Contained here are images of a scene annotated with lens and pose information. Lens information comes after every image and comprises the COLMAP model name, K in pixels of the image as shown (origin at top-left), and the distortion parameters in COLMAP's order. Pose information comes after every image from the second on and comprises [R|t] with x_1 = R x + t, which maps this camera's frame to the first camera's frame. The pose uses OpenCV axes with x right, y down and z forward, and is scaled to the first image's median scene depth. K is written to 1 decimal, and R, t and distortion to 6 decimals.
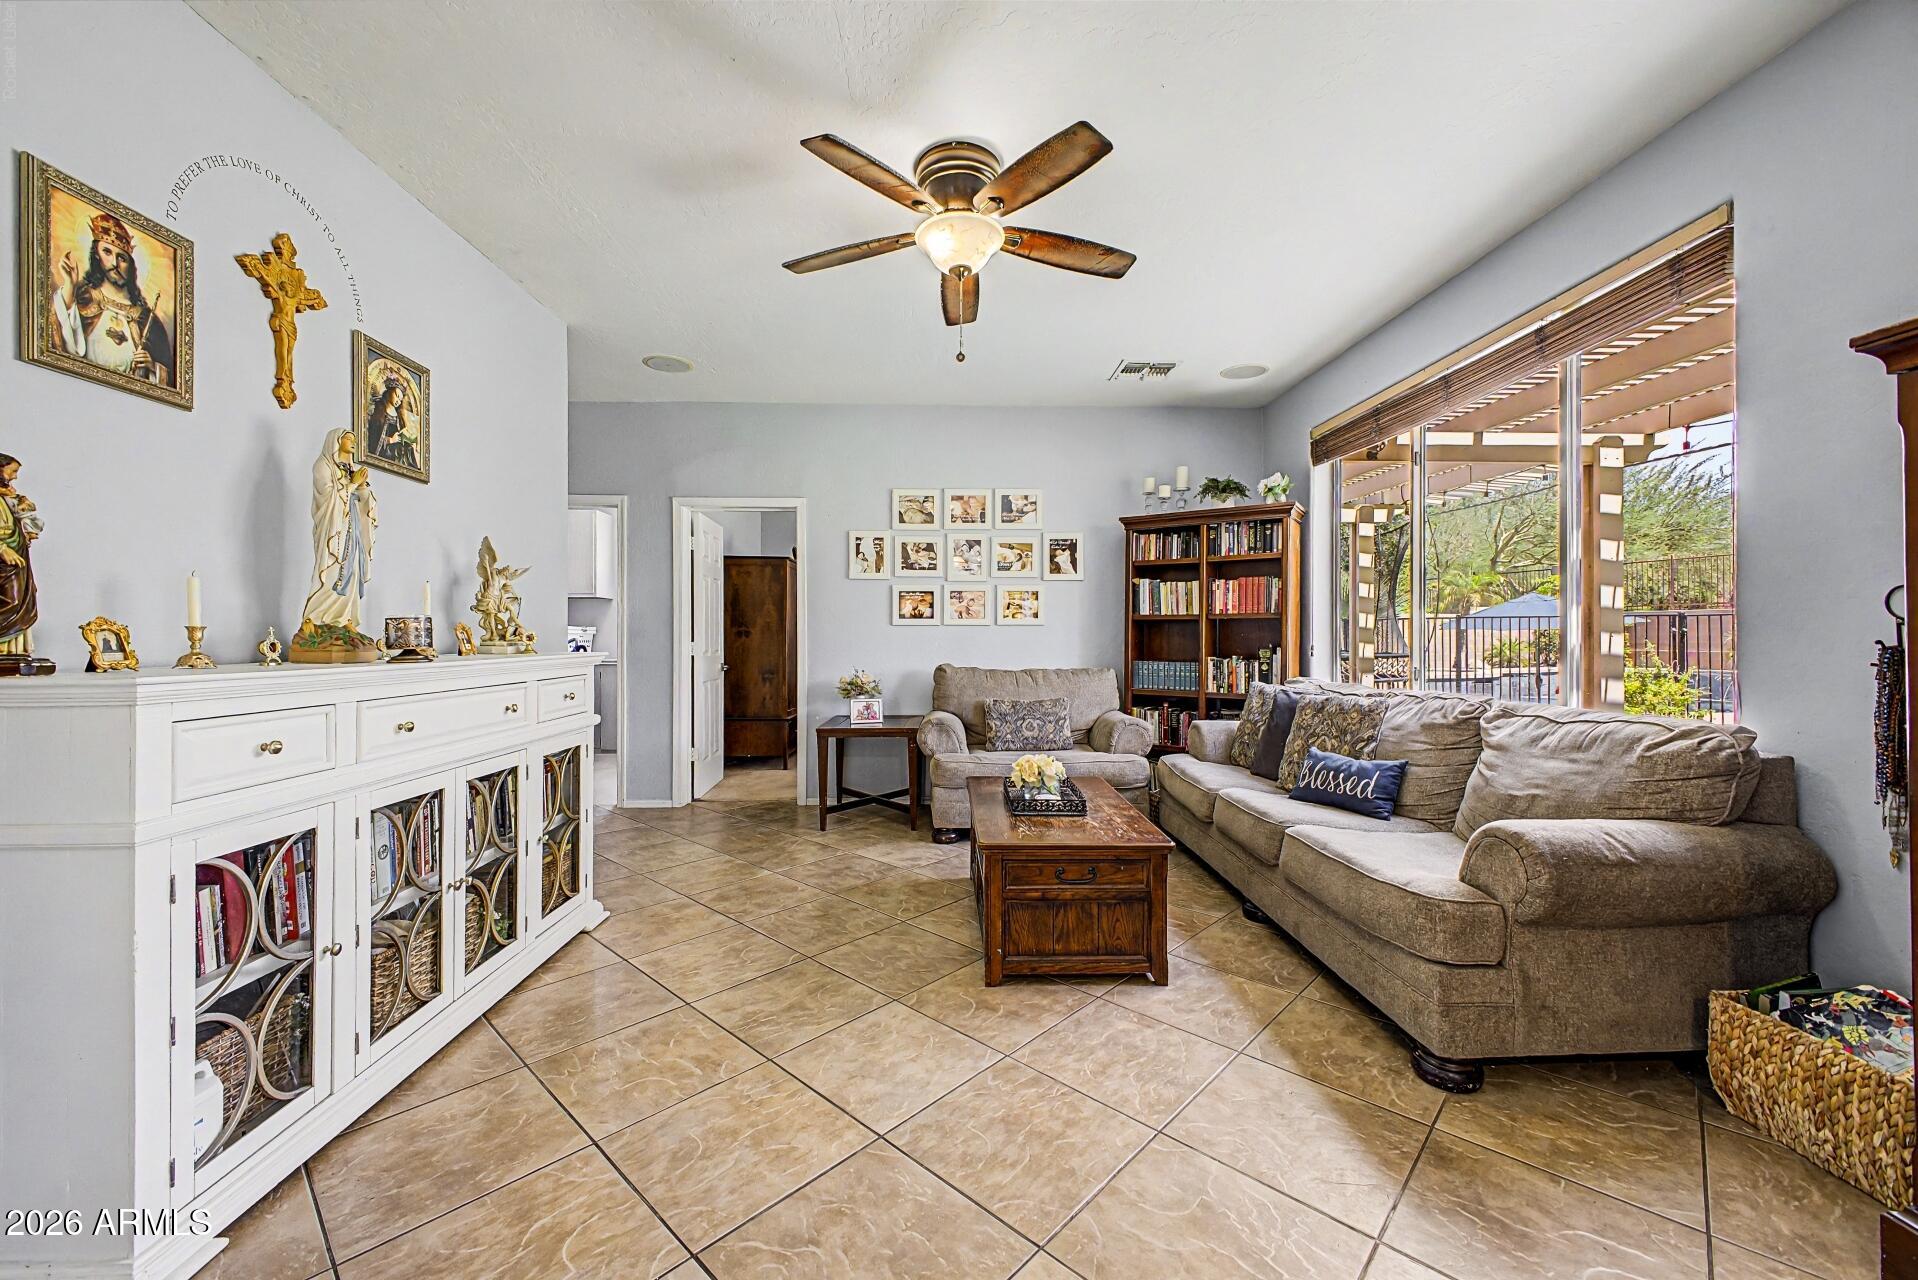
lens RADIAL K [[753.0, 0, 956.1], [0, 753.0, 637.9], [0, 0, 1]] dist [0.018113, -0.006172]
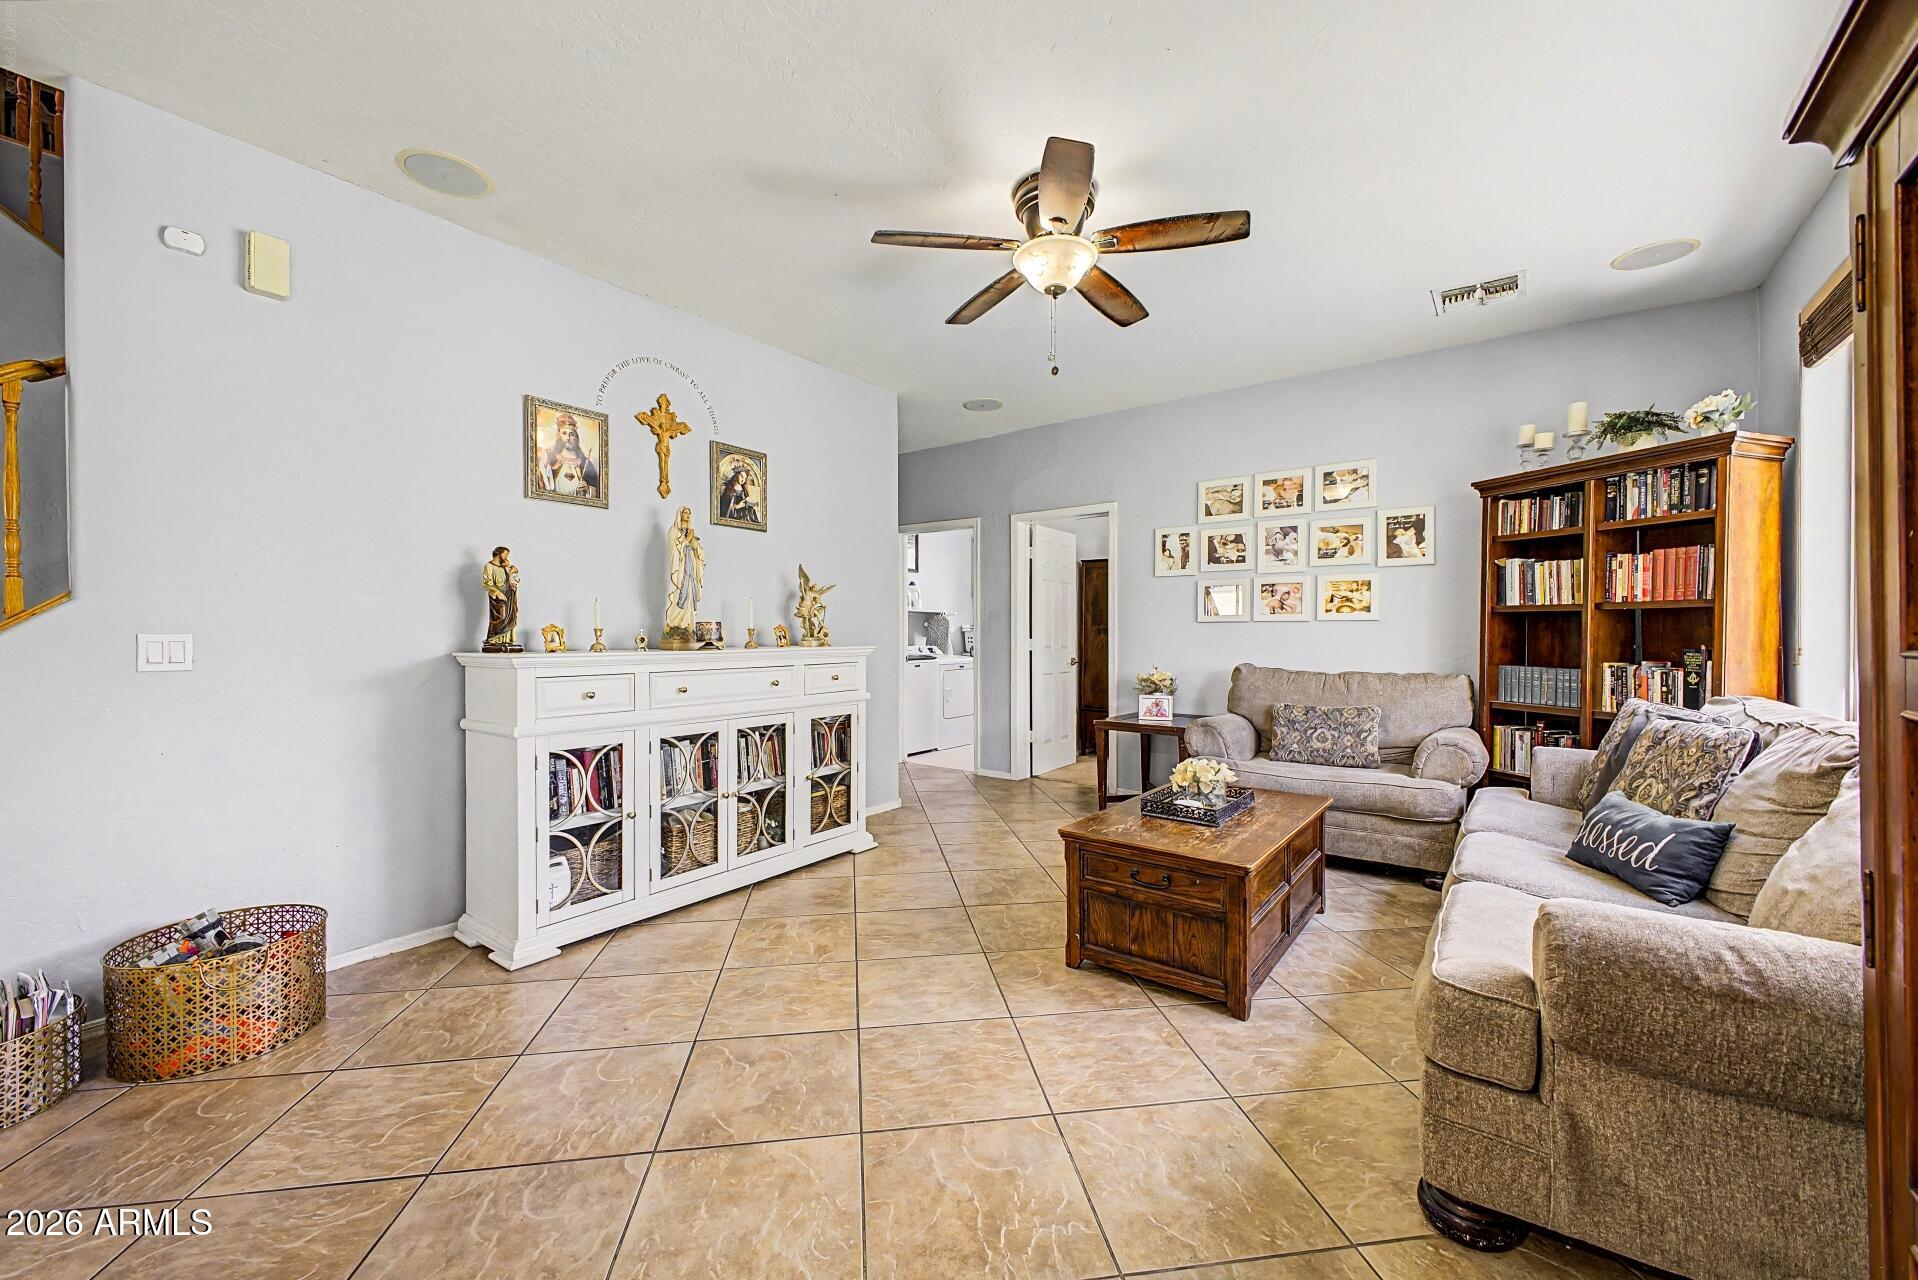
lens RADIAL K [[753.0, 0, 953.2], [0, 753.0, 642.4], [0, 0, 1]] dist [0.018113, -0.006172]
pose [[0.781200, 0.007129, -0.624240, 0.449152], [-0.000833, 0.999946, 0.010377, -0.000949], [0.624280, -0.007586, 0.781164, 0.064003]]
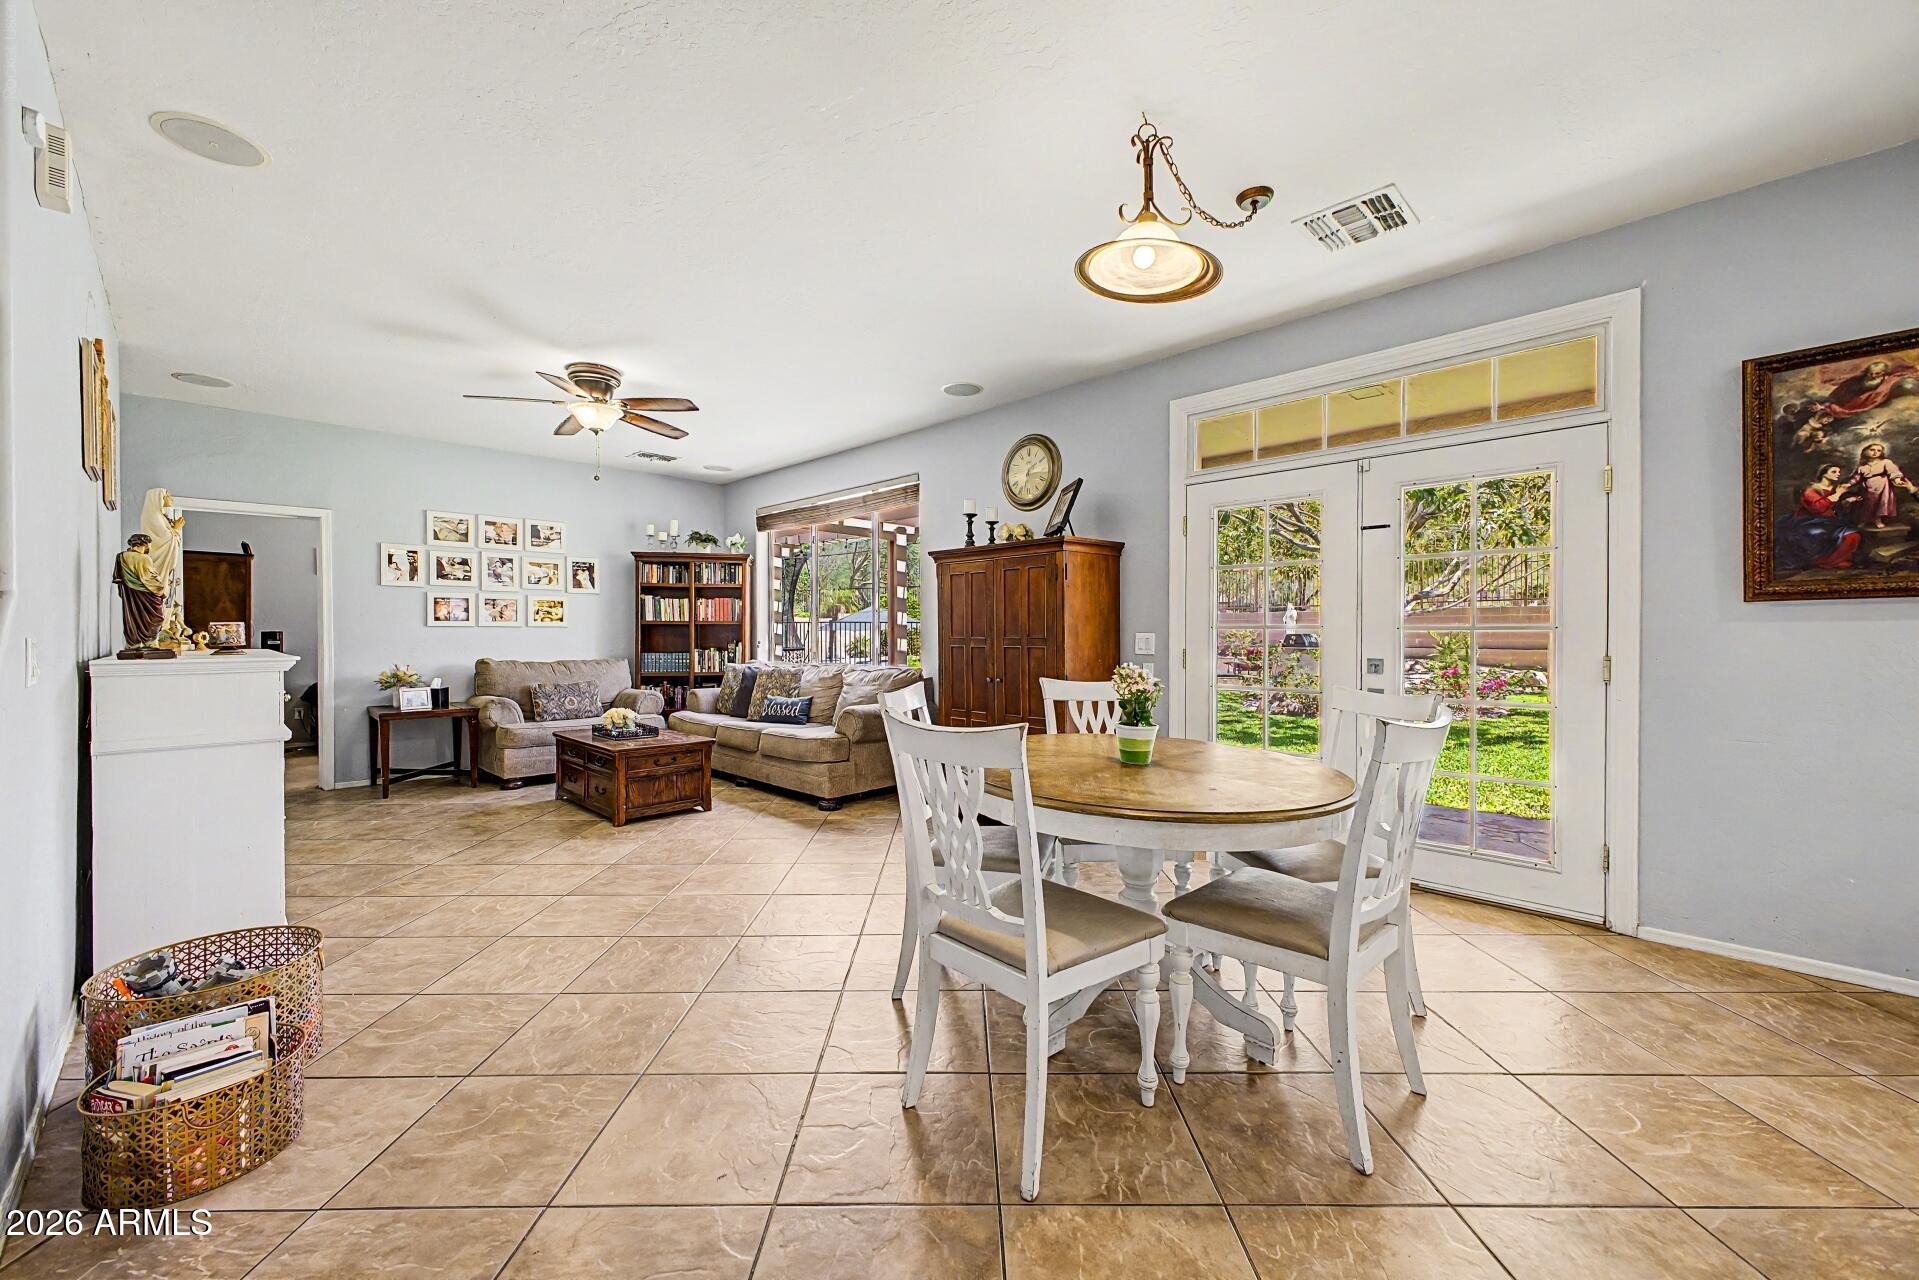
lens RADIAL K [[753.4, 0, 965.8], [0, 753.4, 640.2], [0, 0, 1]] dist [0.018113, -0.006172]
pose [[0.722218, -0.004361, 0.691652, -0.481893], [0.002180, 0.999990, 0.004029, 0.003198], [-0.691662, -0.001402, 0.722220, -0.709342]]
